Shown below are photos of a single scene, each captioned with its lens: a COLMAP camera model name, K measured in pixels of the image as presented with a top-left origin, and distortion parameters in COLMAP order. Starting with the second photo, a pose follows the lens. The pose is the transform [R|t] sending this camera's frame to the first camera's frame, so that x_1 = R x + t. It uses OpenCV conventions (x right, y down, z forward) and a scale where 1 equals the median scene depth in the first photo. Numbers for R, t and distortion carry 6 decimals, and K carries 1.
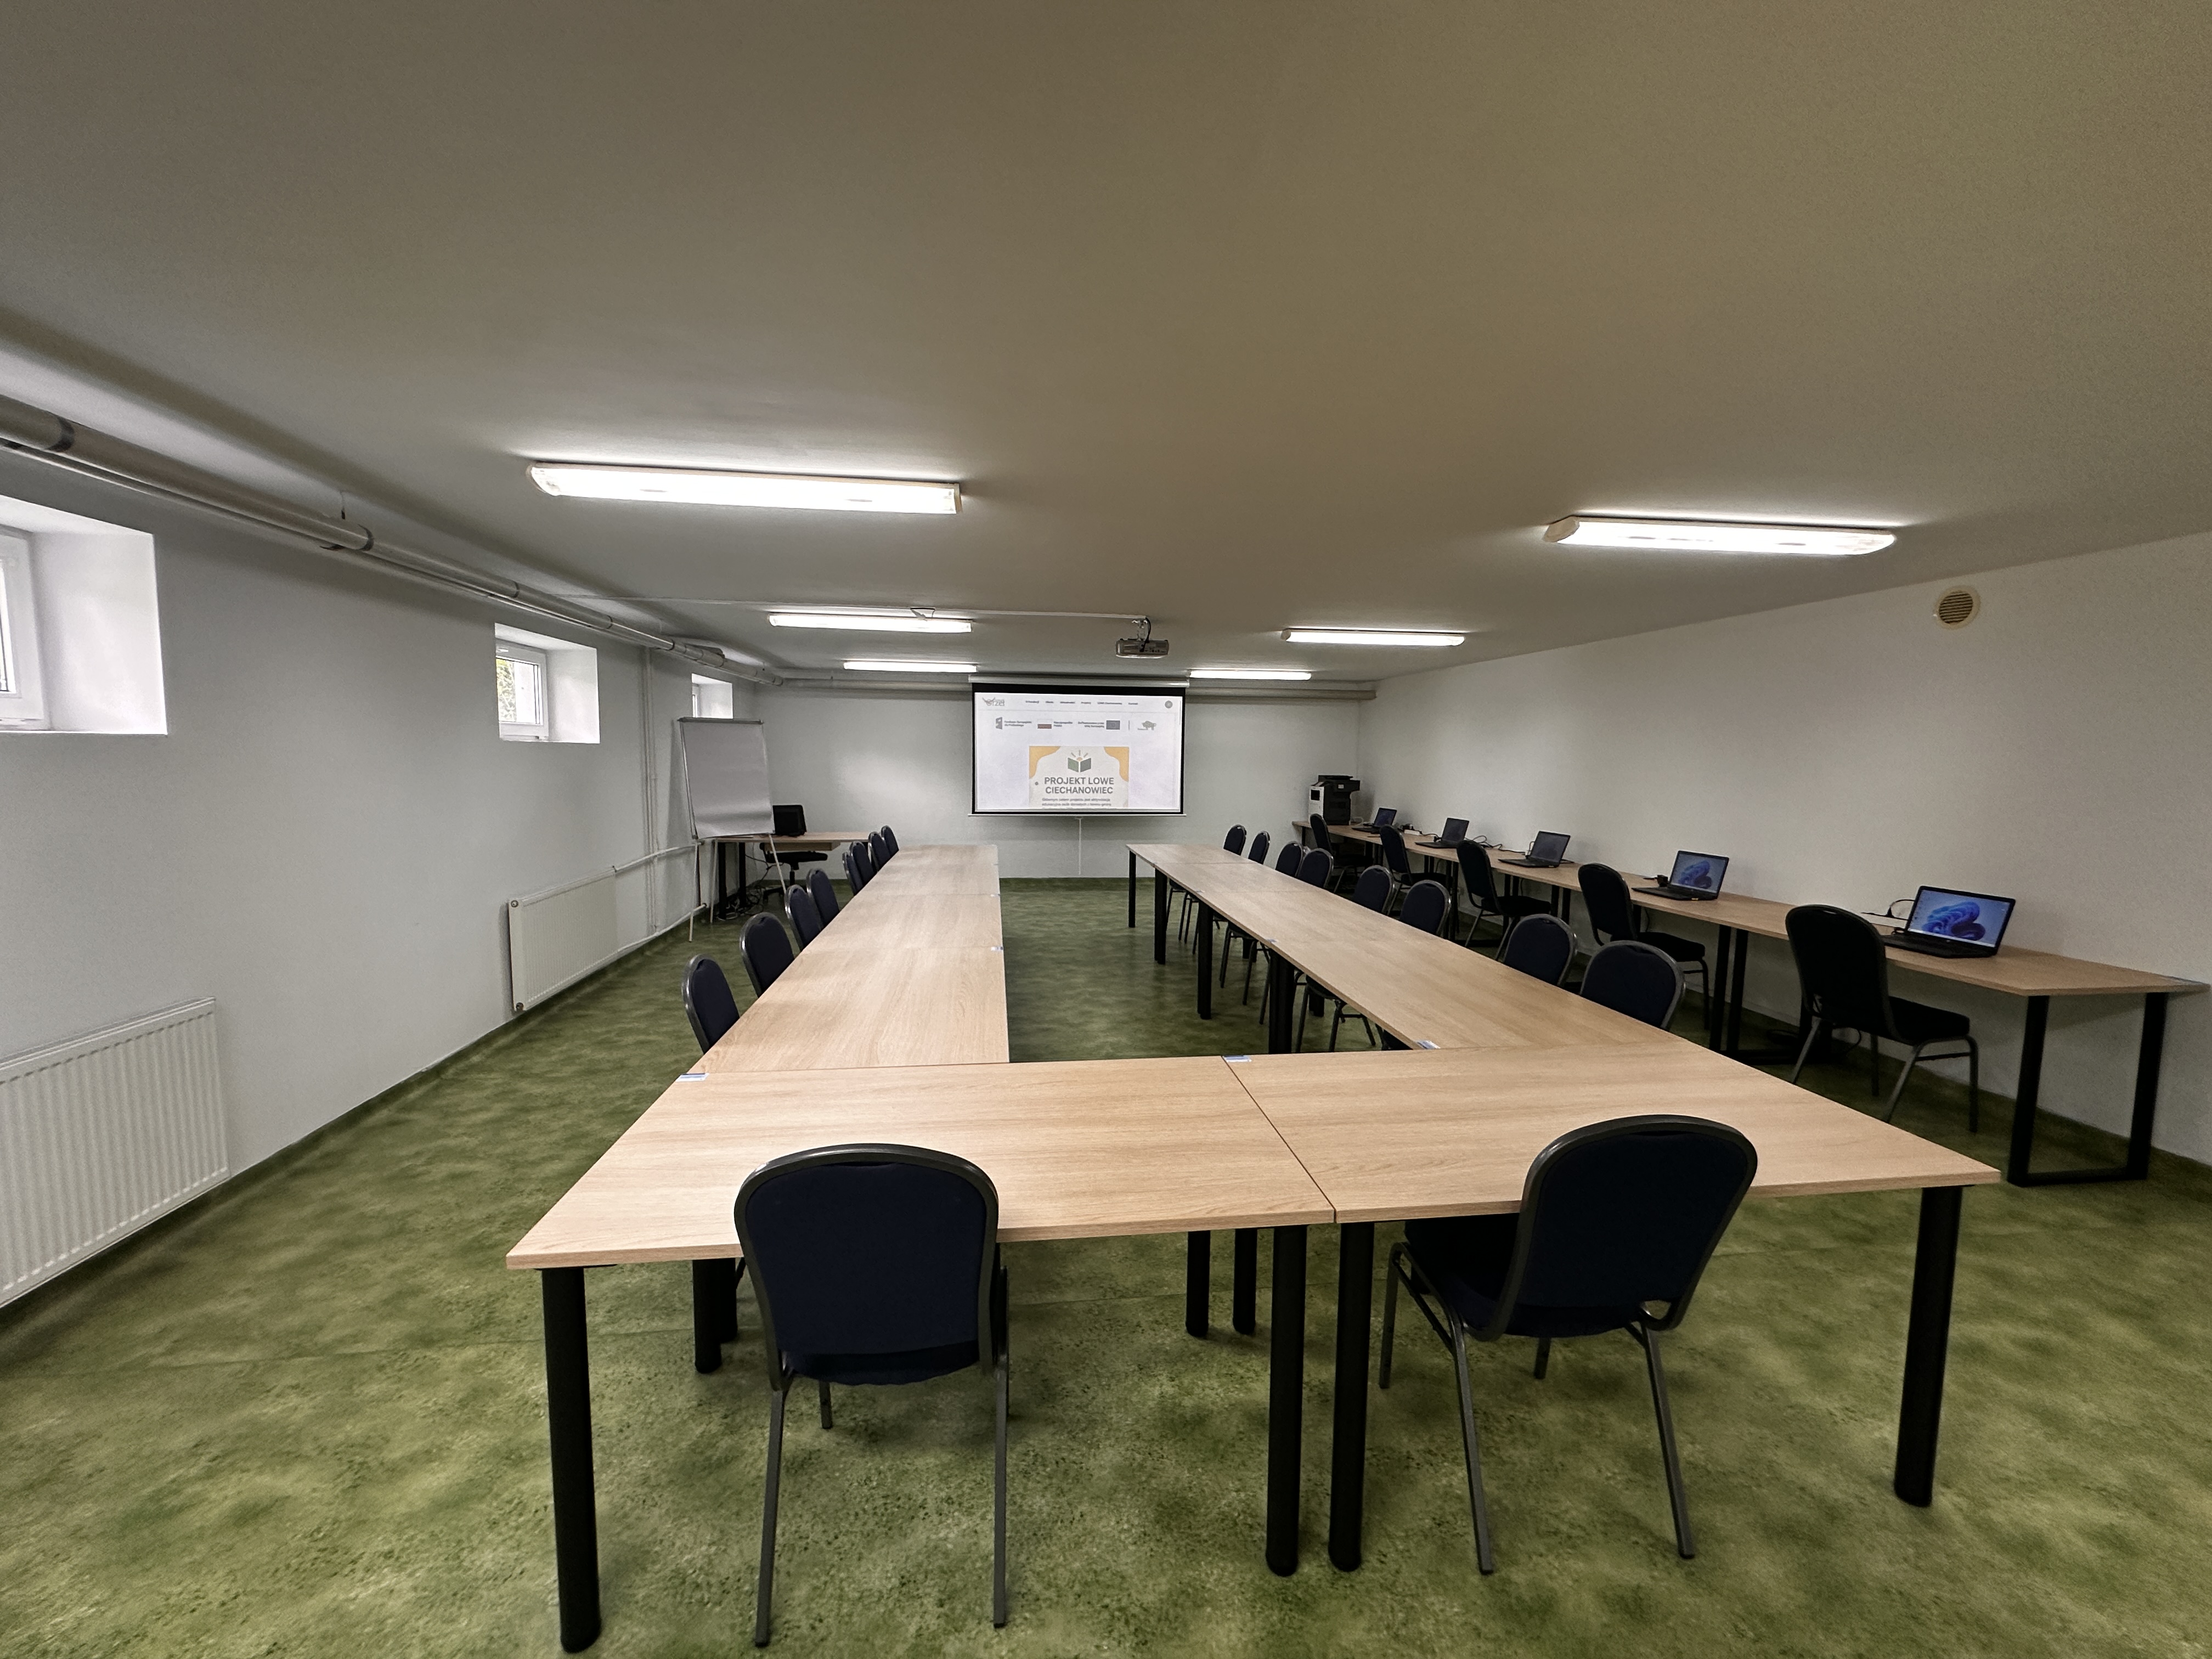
lens RADIAL K [[895.5, 0, 1112.7], [0, 895.5, 826.2], [0, 0, 1]] dist [0.002841, -0.000116]
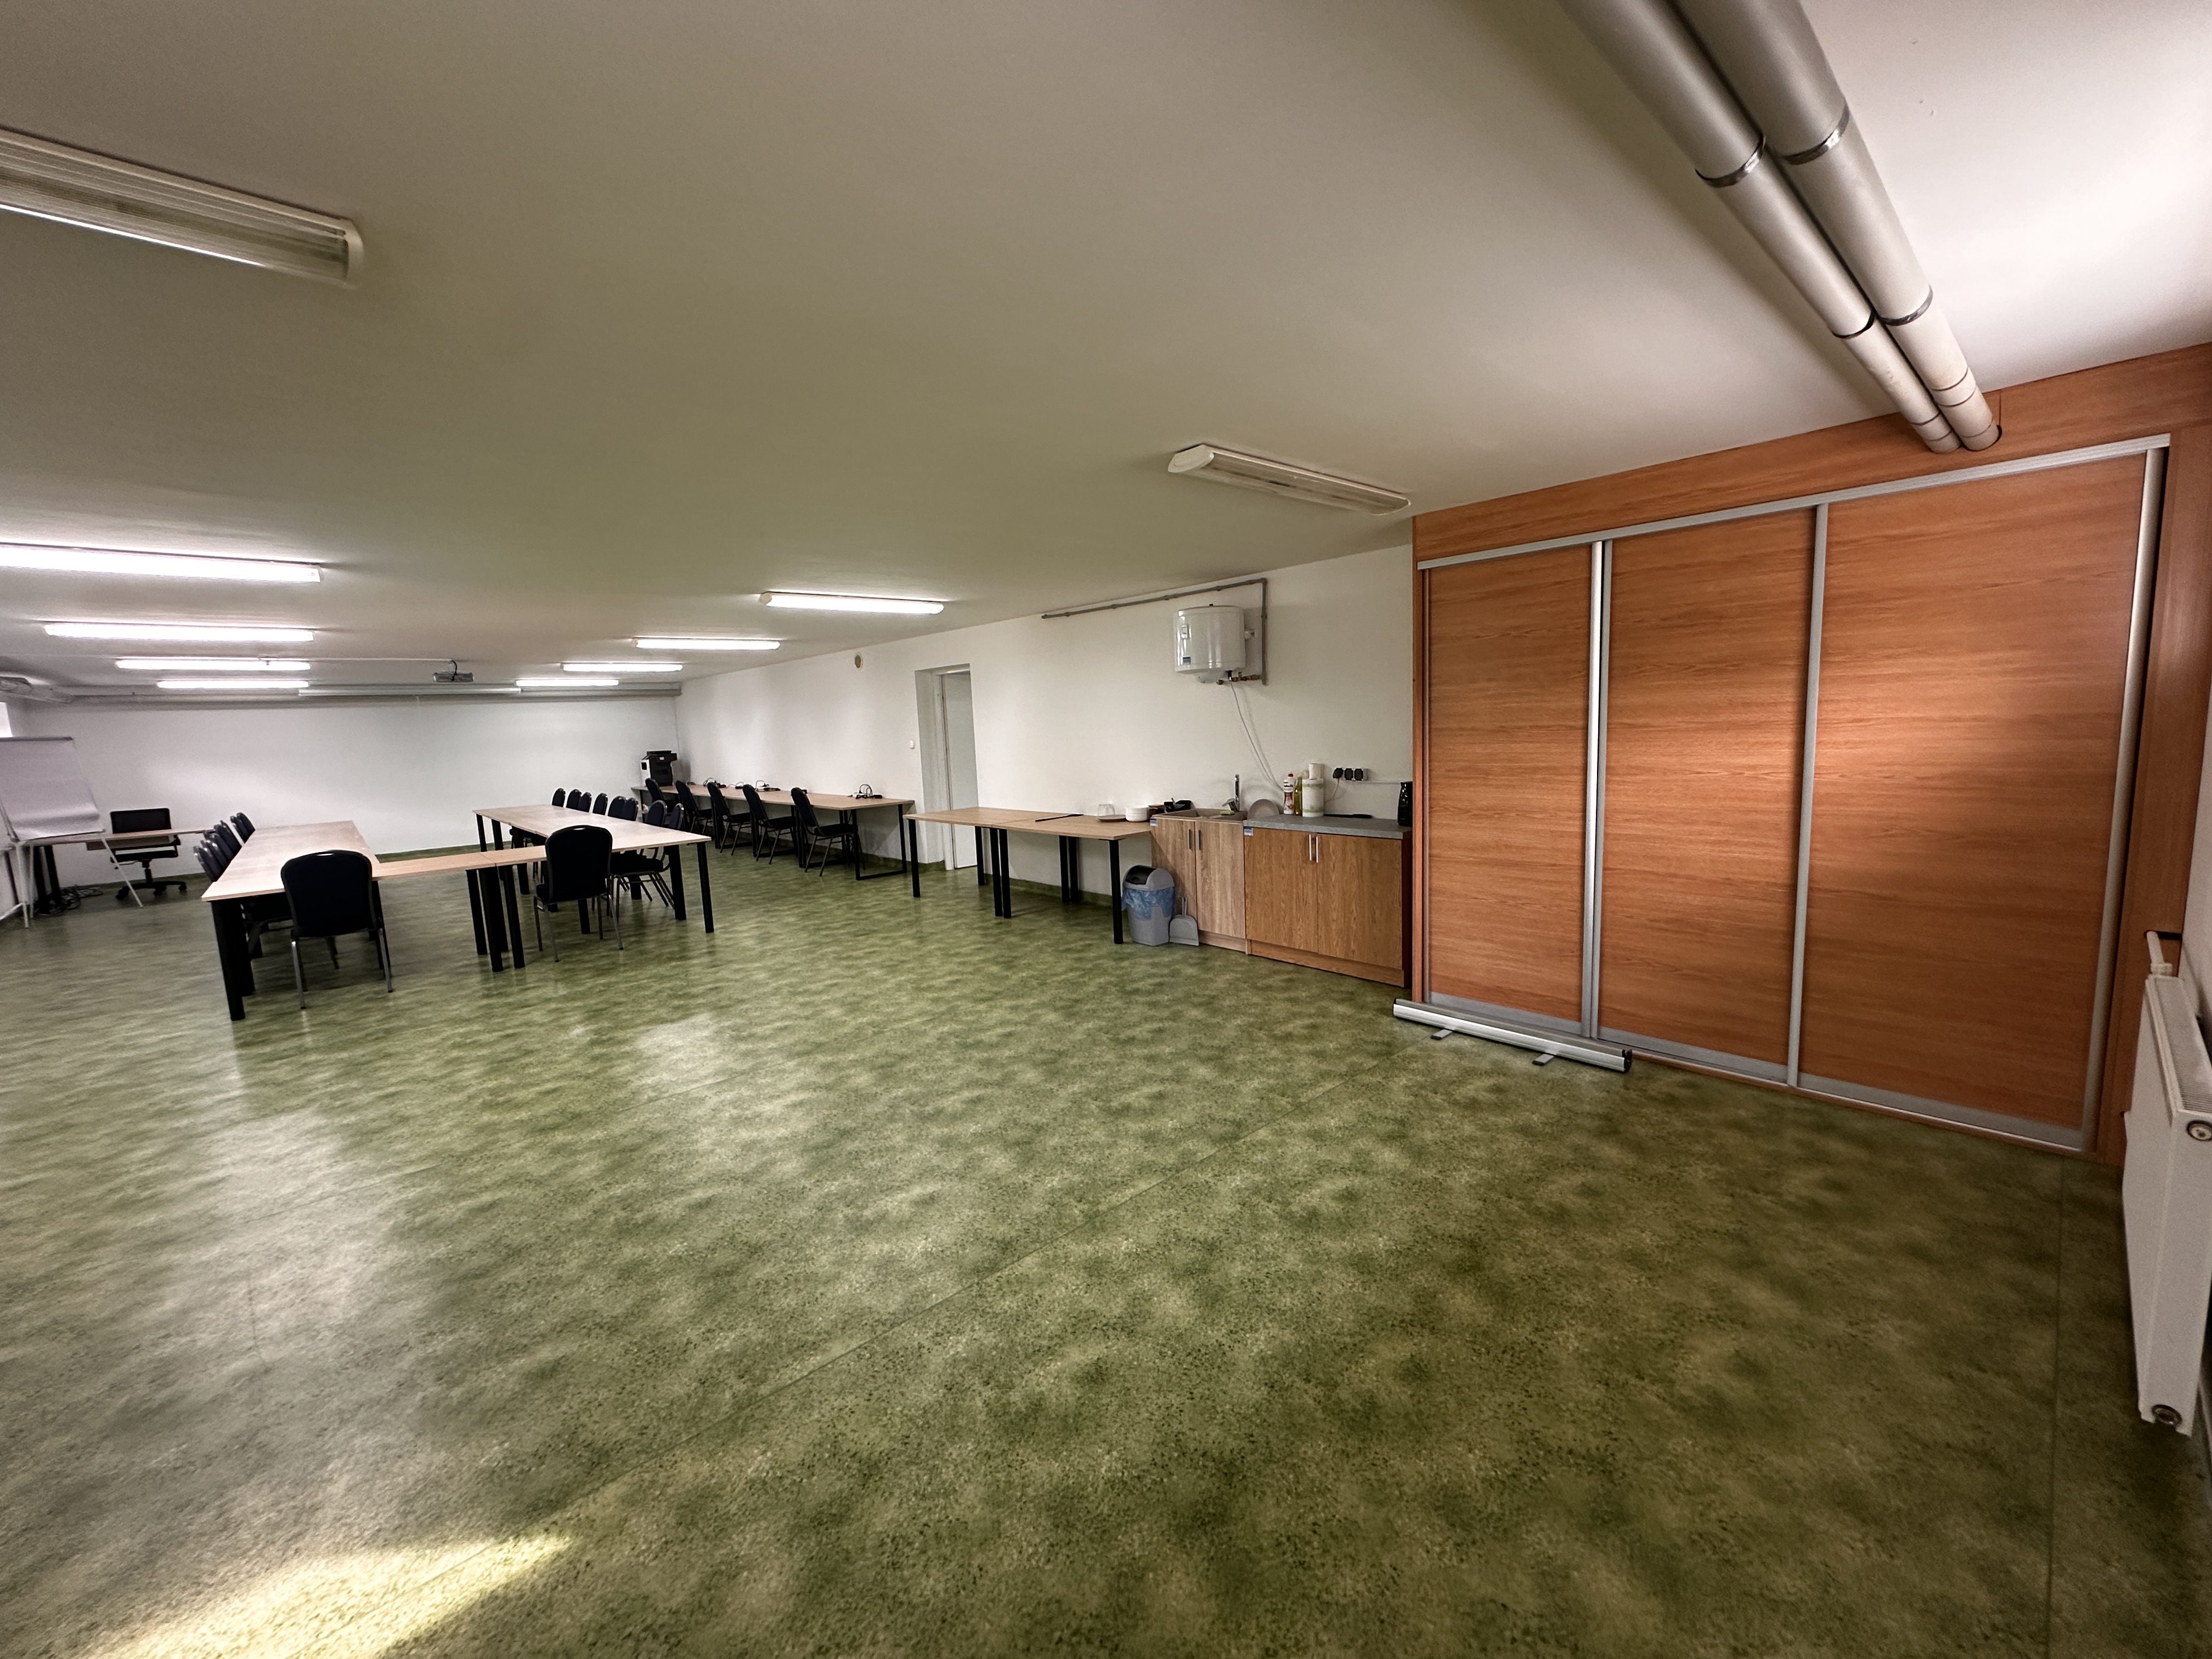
lens RADIAL K [[895.5, 0, 1155.2], [0, 895.5, 837.1], [0, 0, 1]] dist [0.002841, -0.000116]
pose [[0.813595, -0.127217, 0.567343, 0.064319], [0.103766, 0.991874, 0.073606, 0.054356], [-0.572097, -0.001015, 0.820185, -0.599255]]
